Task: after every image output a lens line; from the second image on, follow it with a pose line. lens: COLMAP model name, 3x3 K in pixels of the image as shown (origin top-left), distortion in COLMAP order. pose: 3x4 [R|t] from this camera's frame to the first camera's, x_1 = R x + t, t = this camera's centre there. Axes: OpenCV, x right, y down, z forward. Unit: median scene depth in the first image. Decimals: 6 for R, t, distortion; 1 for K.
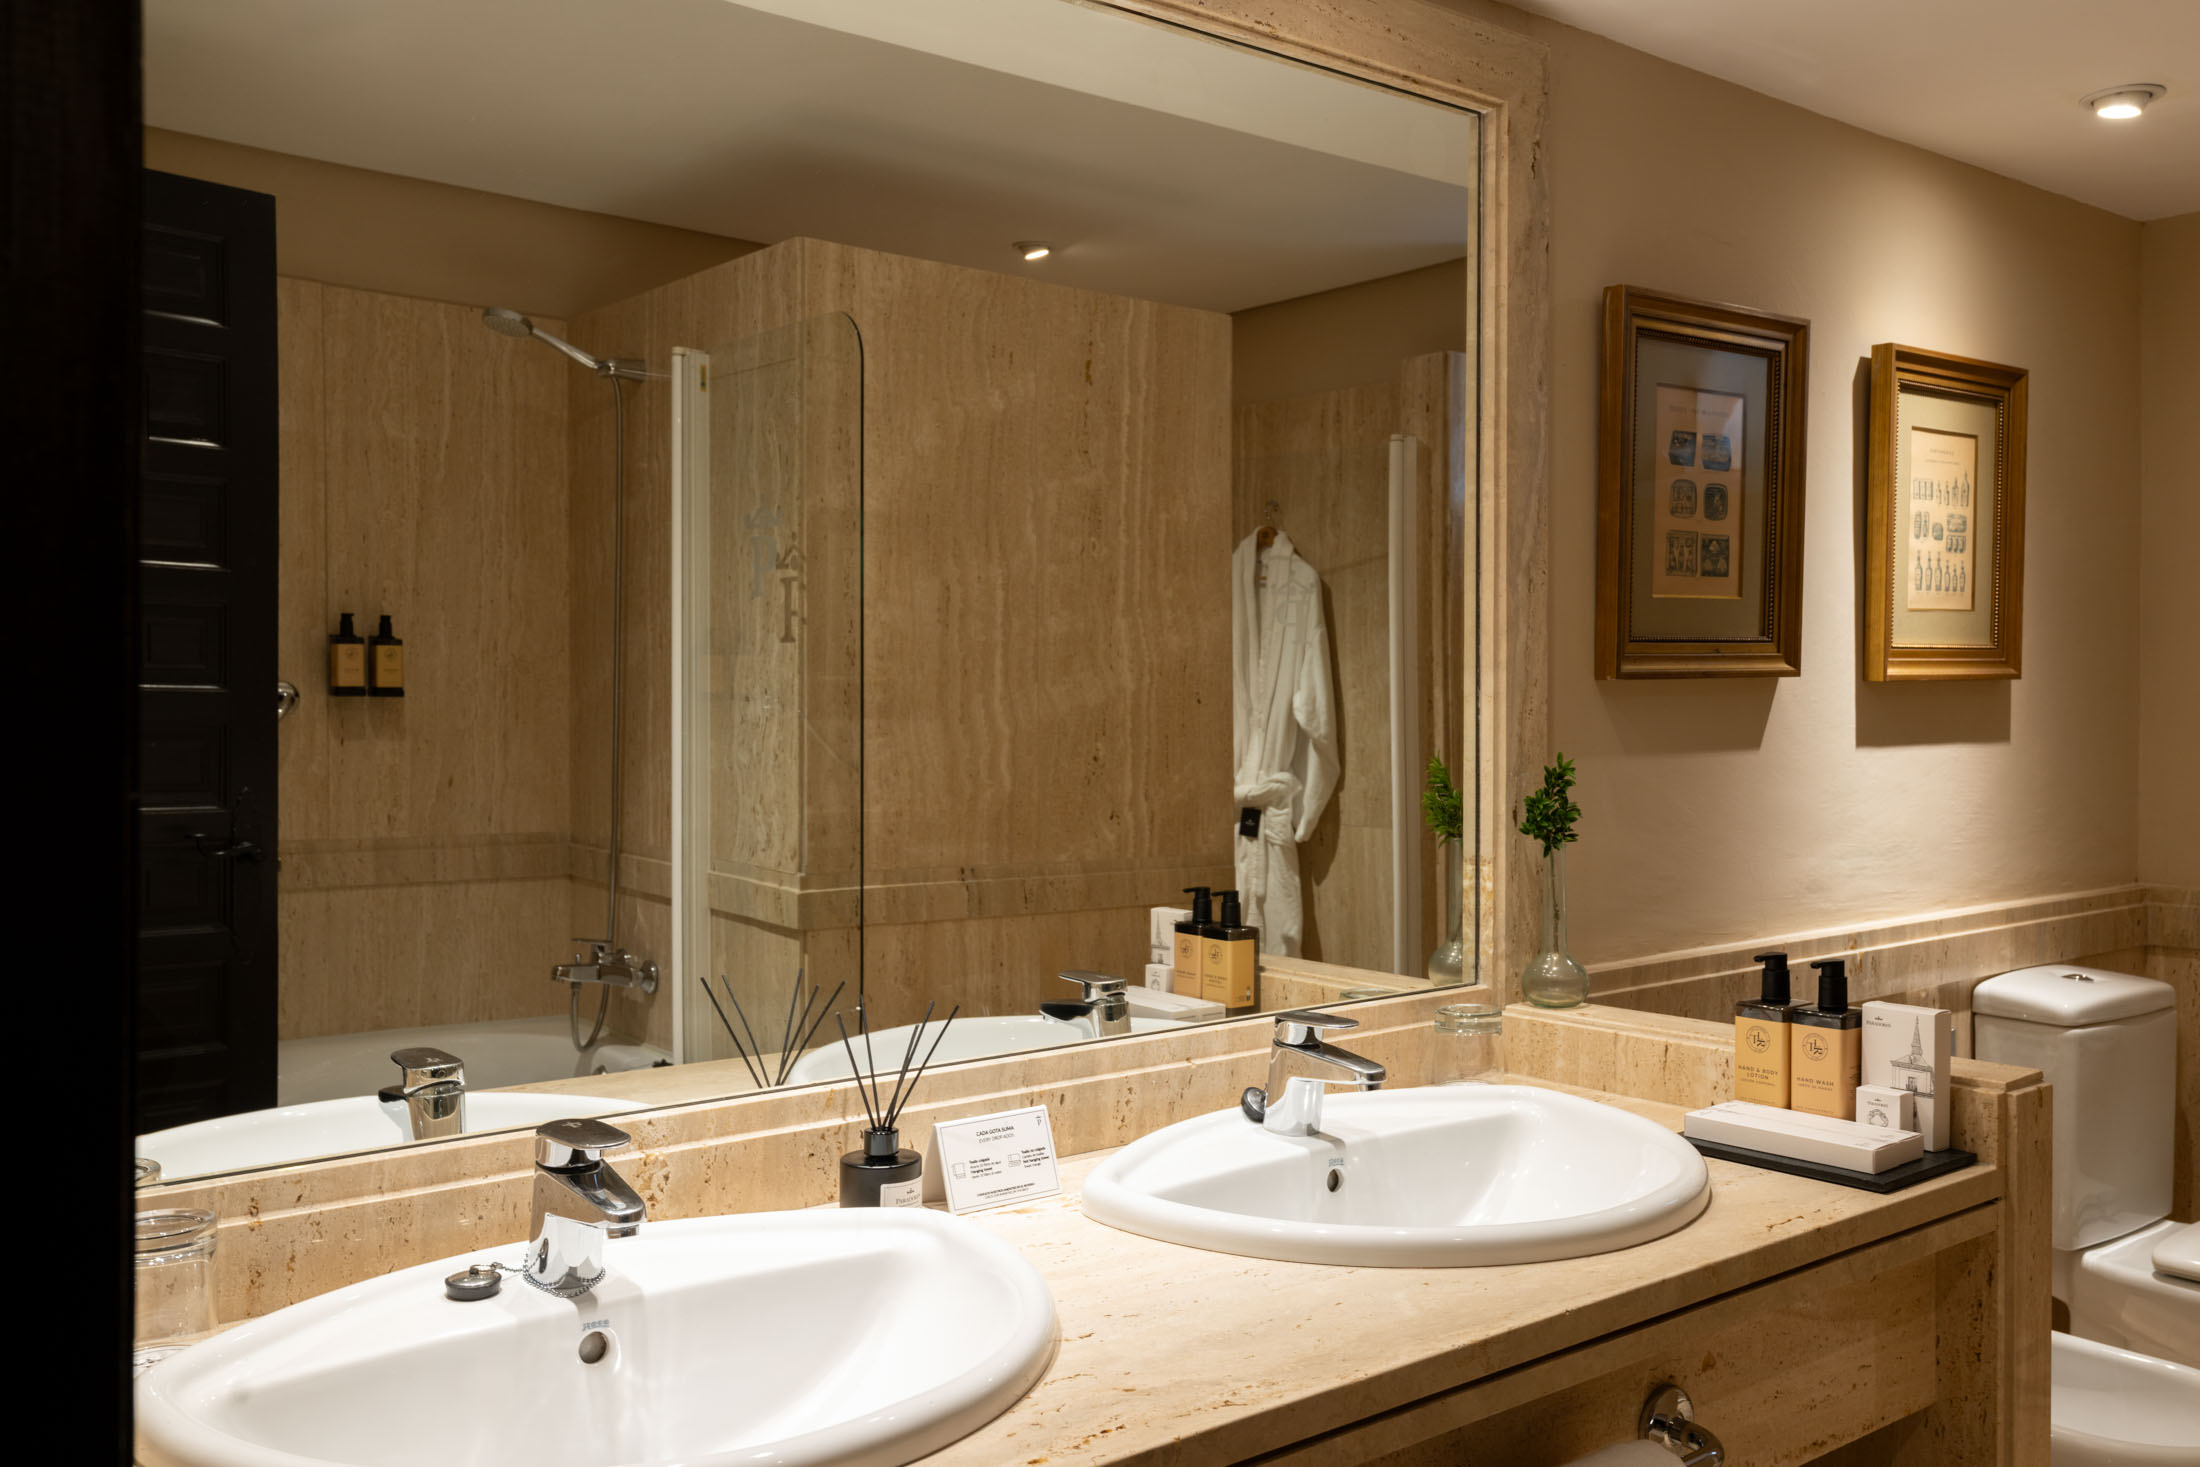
lens RADIAL K [[1891.9, 0, 1100.6], [0, 1891.9, 708.2], [0, 0, 1]] dist [-0.030209, 0.015006]
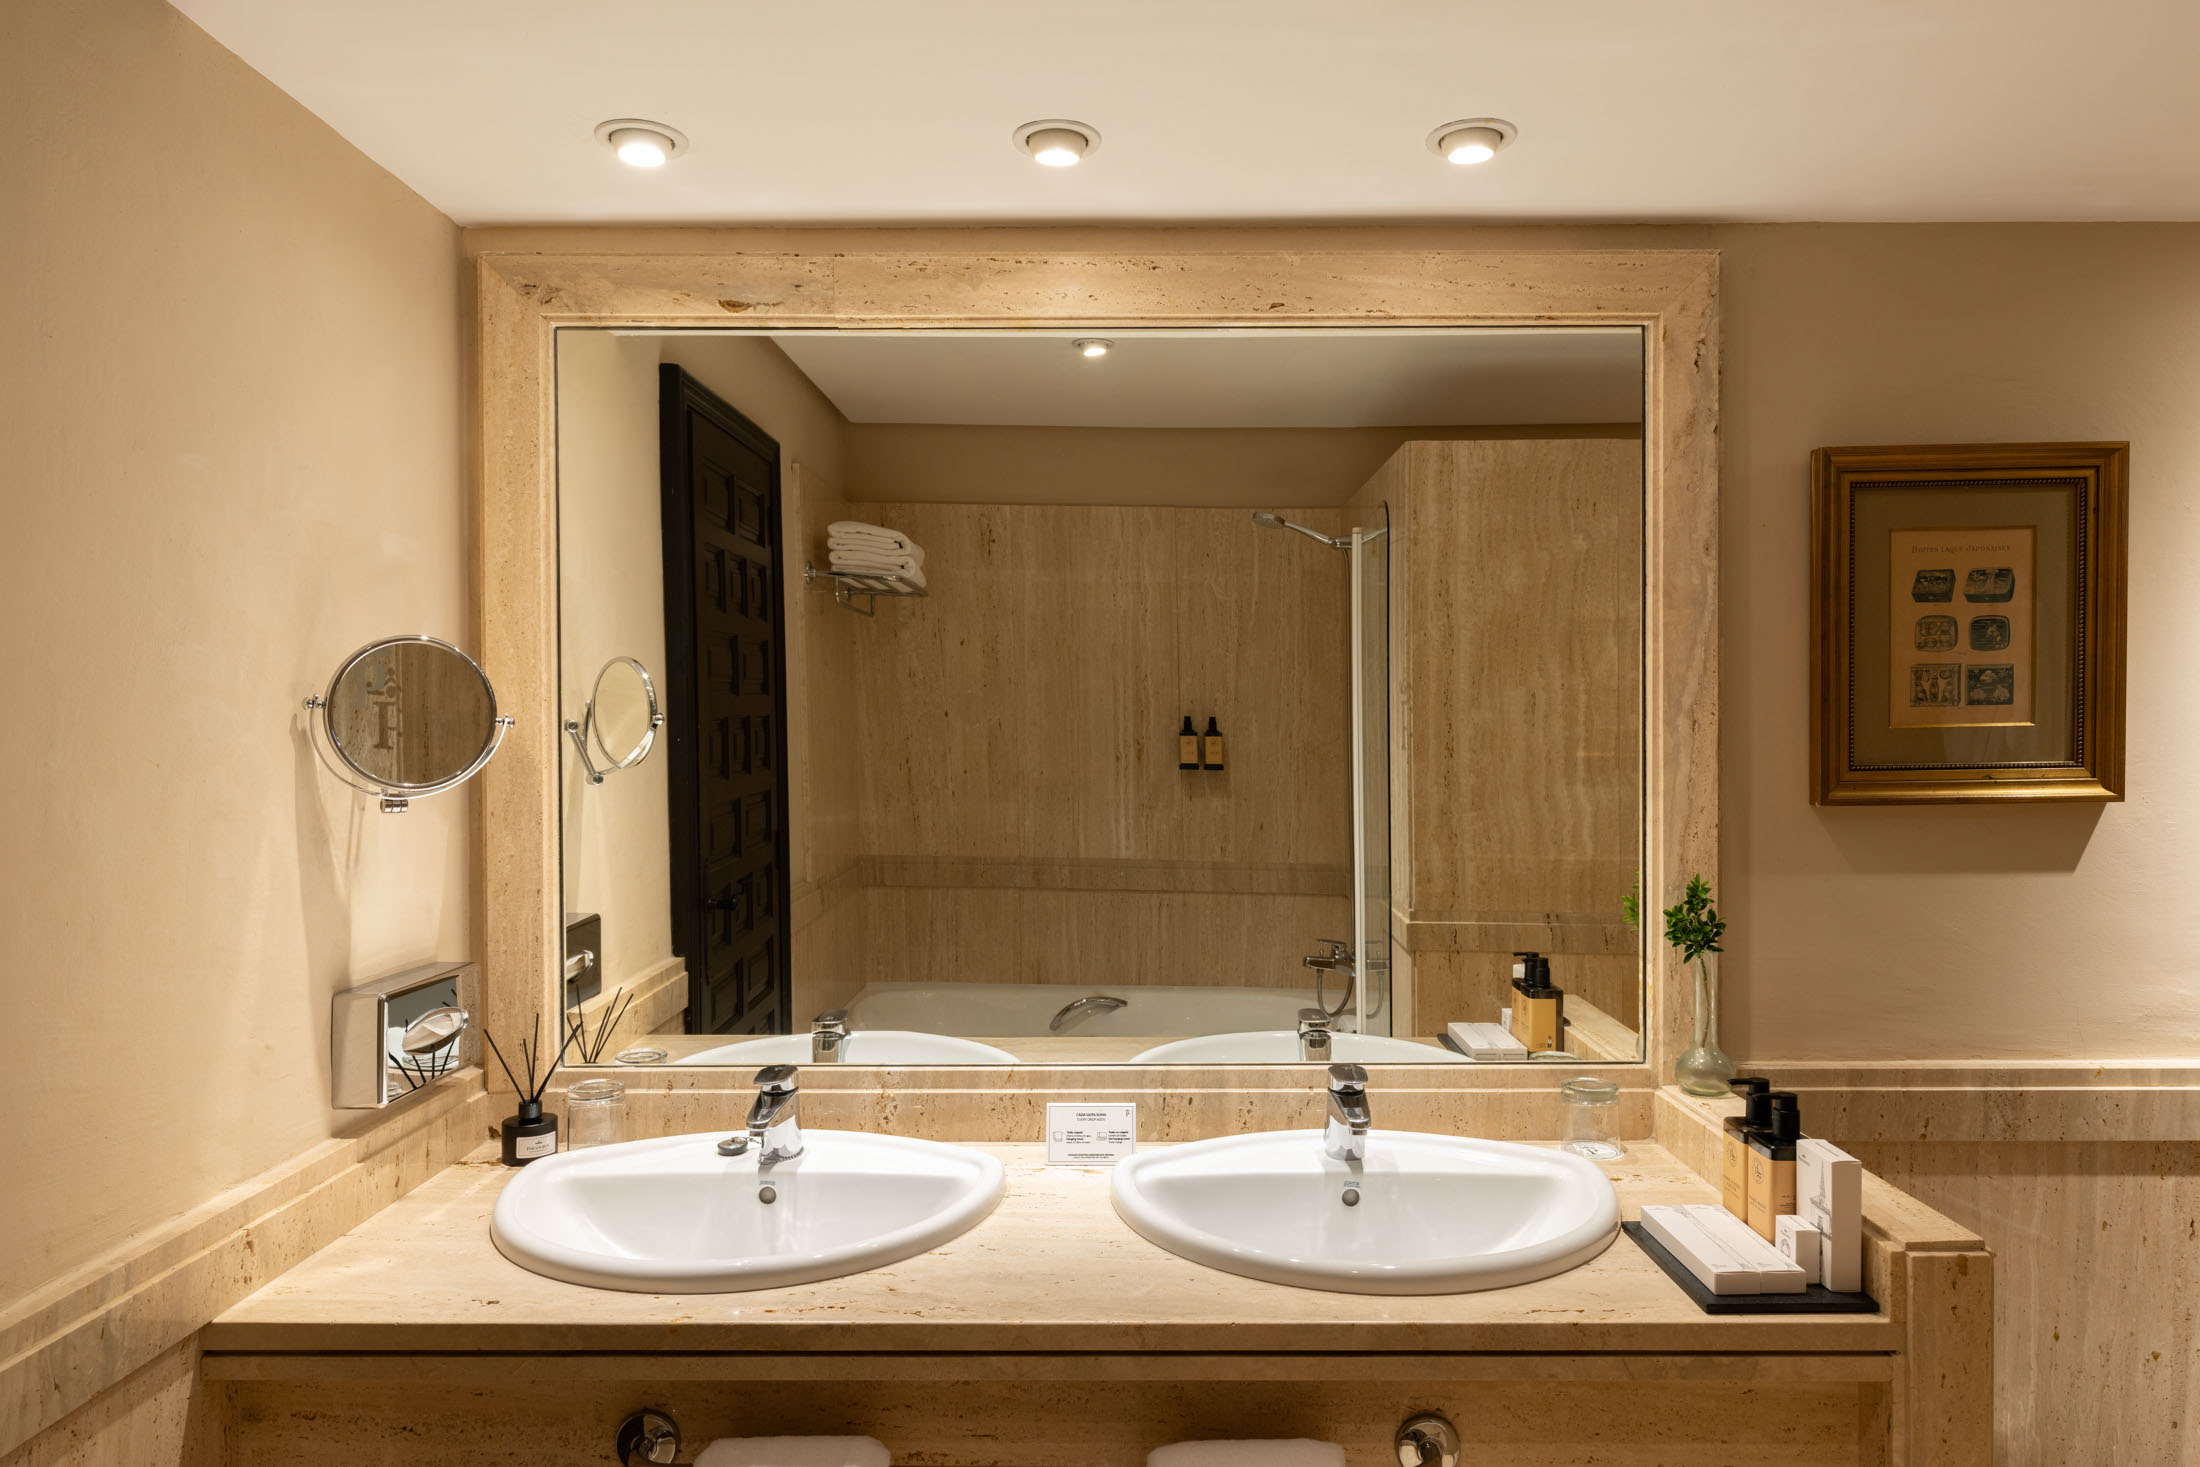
lens RADIAL K [[1398.9, 0, 1100.0], [0, 1398.9, 733.5], [0, 0, 1]] dist [-0.015813, 0.001424]
pose [[0.772175, 0.000793, -0.635409, 0.456318], [-0.004241, 0.999983, -0.003906, -0.051559], [0.635395, 0.005711, 0.772166, 0.103284]]
